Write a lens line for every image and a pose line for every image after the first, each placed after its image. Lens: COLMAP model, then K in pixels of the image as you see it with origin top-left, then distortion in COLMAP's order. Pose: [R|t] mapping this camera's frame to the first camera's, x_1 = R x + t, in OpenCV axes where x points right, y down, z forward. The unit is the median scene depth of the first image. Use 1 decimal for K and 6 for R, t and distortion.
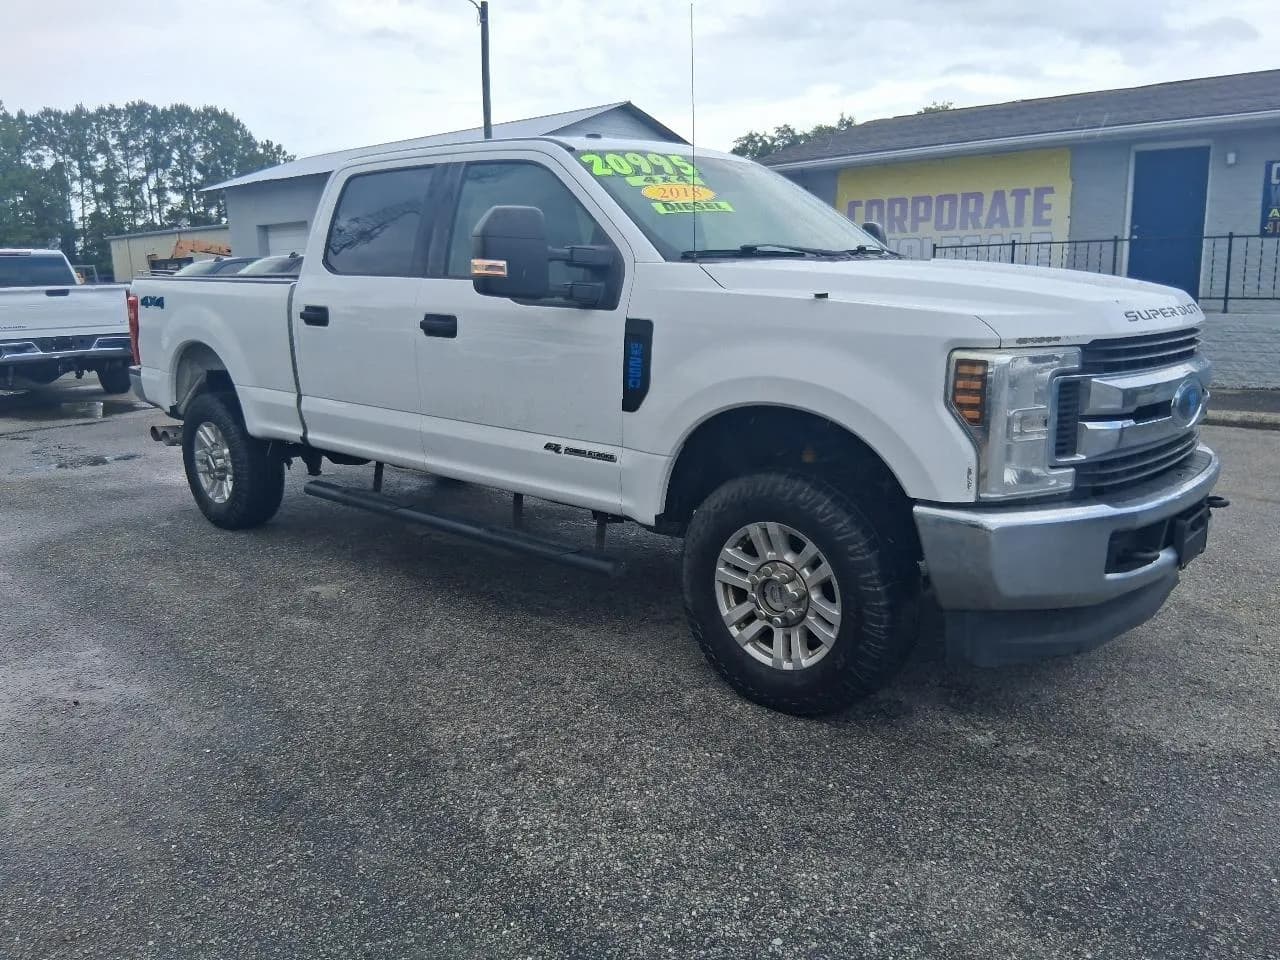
lens RADIAL K [[998.3, 0, 659.3], [0, 998.3, 477.0], [0, 0, 1]] dist [0.098348, -0.177427]
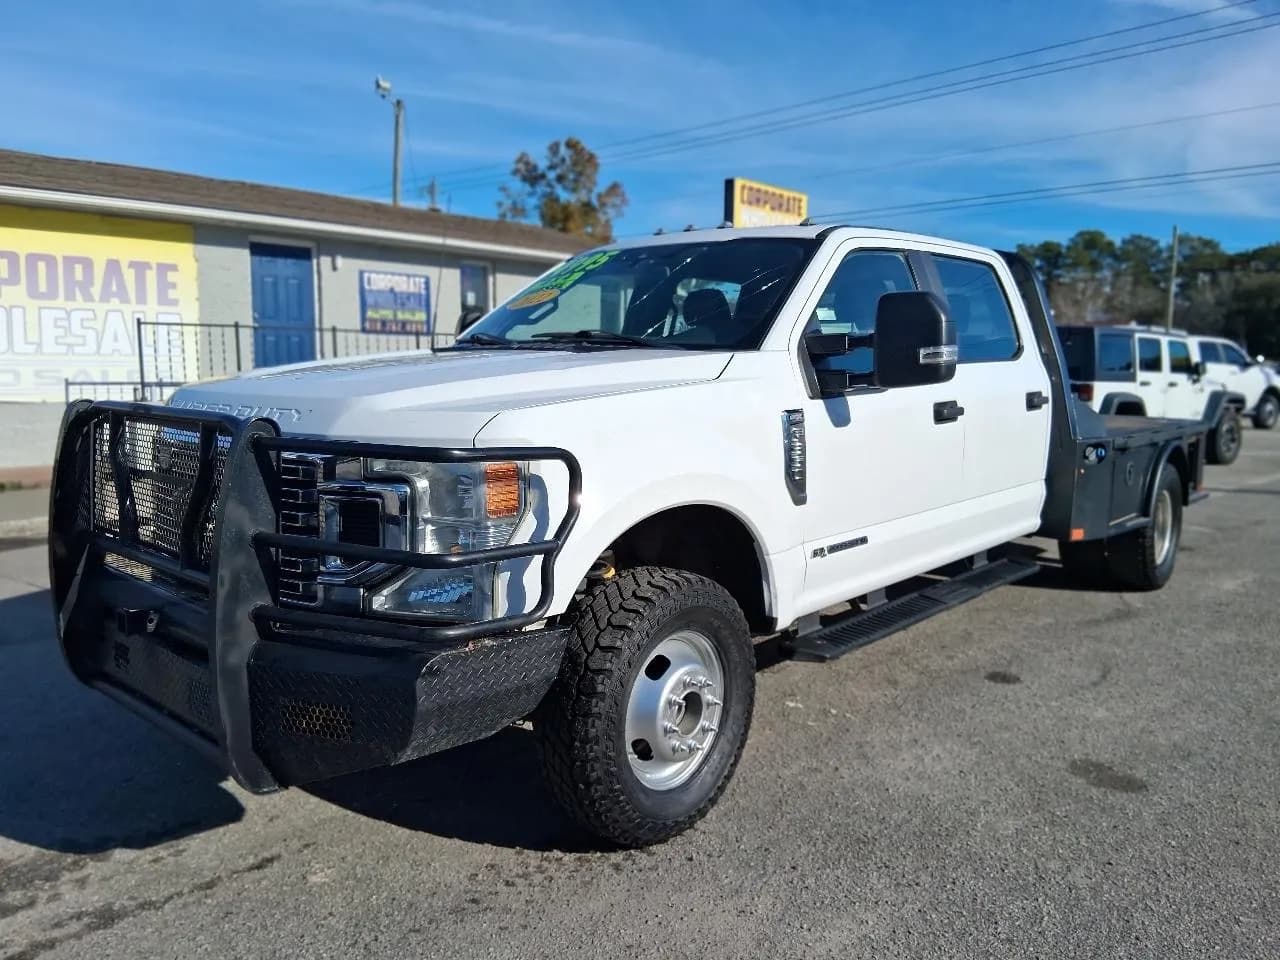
lens RADIAL K [[998.3, 0, 659.3], [0, 998.3, 477.0], [0, 0, 1]] dist [0.098348, -0.177427]
pose [[-0.052301, -0.103350, 0.993269, -0.544830], [0.179654, 0.977429, 0.111162, -0.122068], [-0.982339, 0.184258, -0.032553, 0.630324]]
